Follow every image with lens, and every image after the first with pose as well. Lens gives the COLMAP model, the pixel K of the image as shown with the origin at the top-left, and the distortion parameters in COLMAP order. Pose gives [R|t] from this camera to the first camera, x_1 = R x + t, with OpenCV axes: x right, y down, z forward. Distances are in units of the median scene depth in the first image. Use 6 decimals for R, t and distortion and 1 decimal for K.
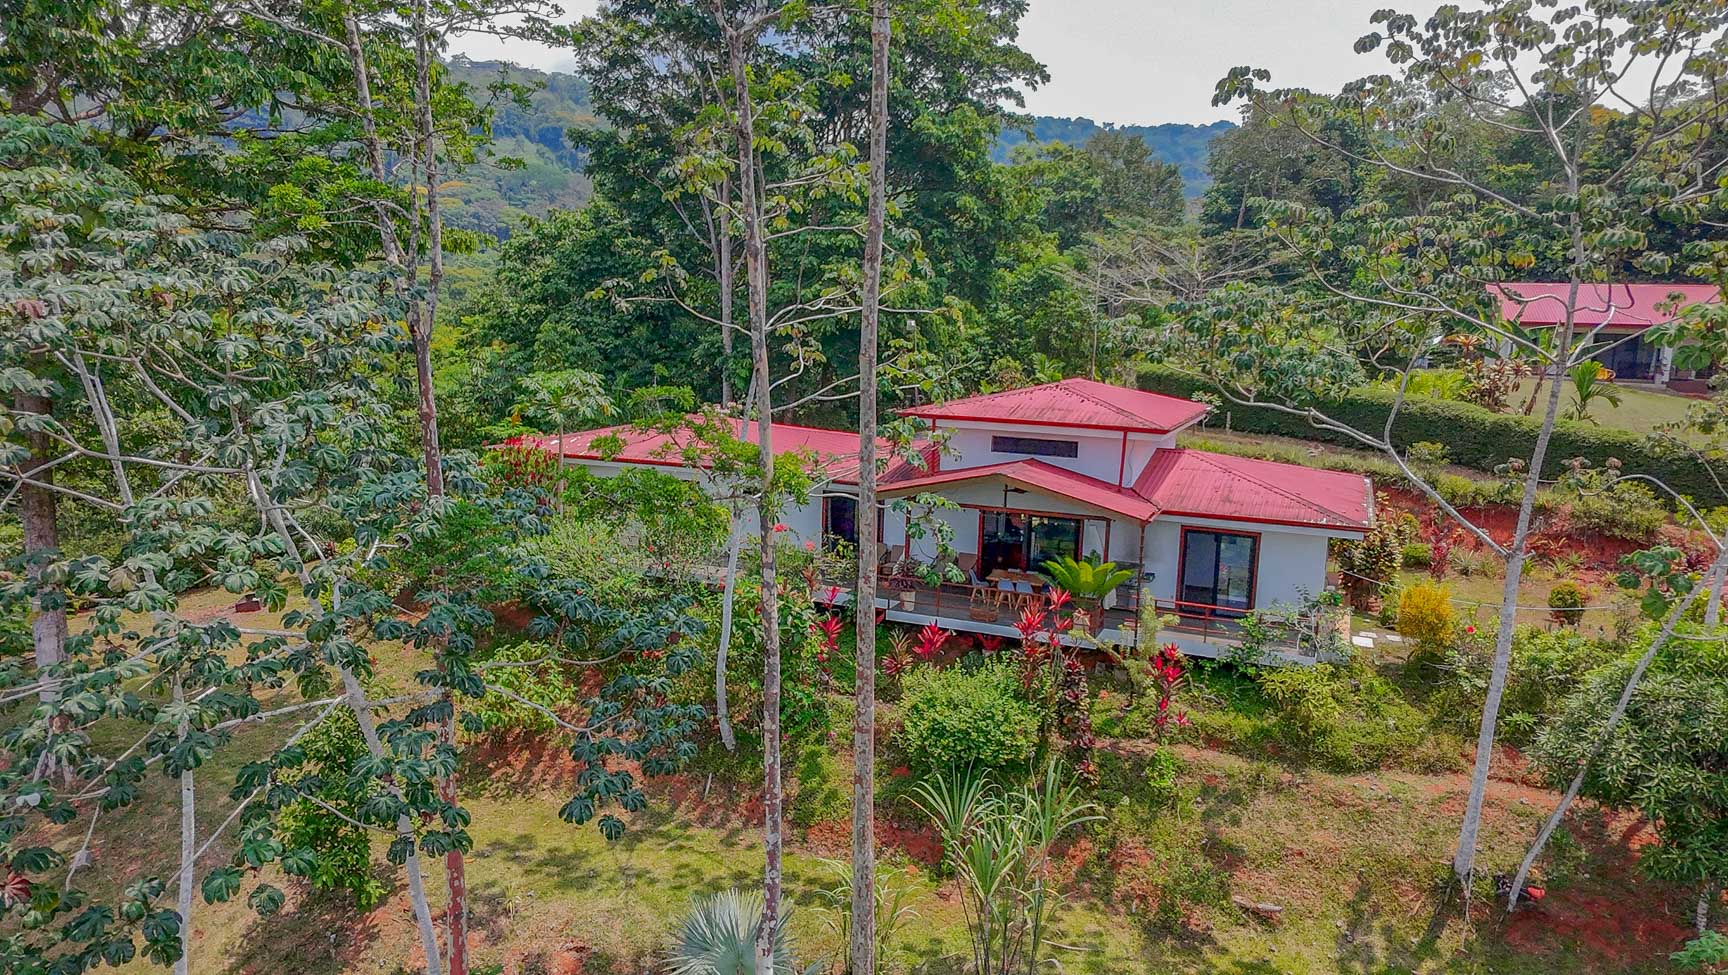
lens RADIAL K [[1115.6, 0, 868.2], [0, 1115.6, 496.8], [0, 0, 1]] dist [0.004692, 0.006505]
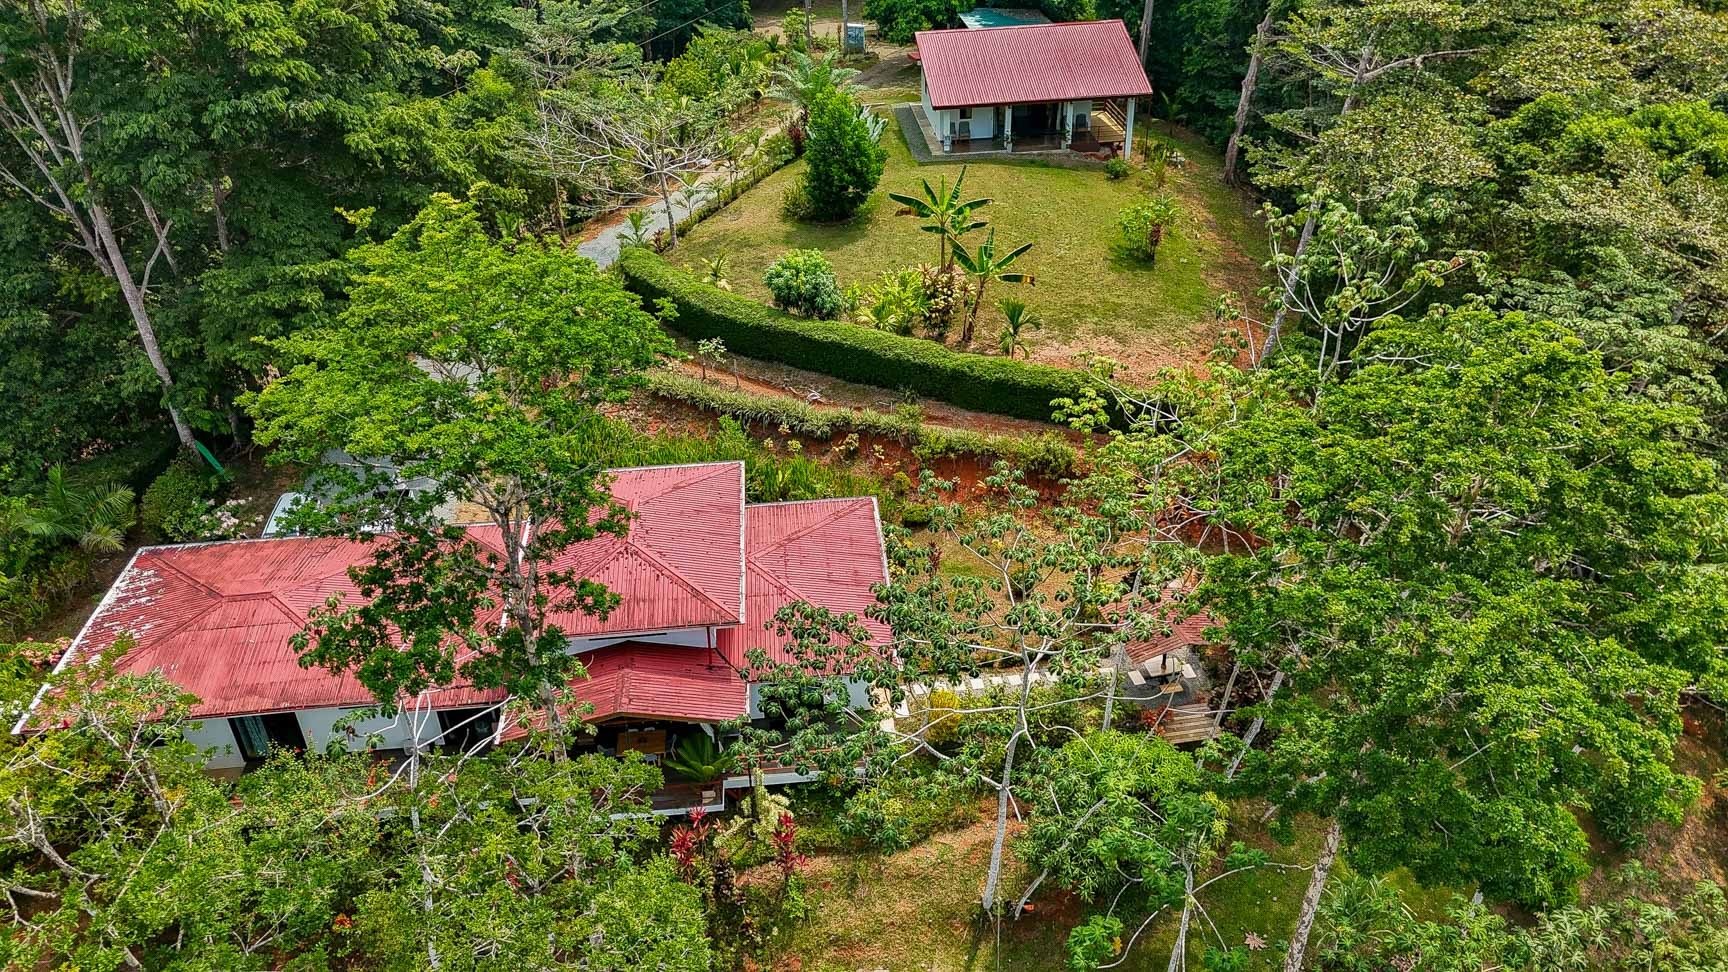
lens RADIAL K [[1277.8, 0, 869.9], [0, 1277.8, 487.6], [0, 0, 1]] dist [0.057176, -0.030248]
pose [[0.881384, -0.294705, 0.369203, -0.087151], [0.129008, 0.901998, 0.412016, -0.809161], [-0.454443, -0.315514, 0.833026, -0.197290]]
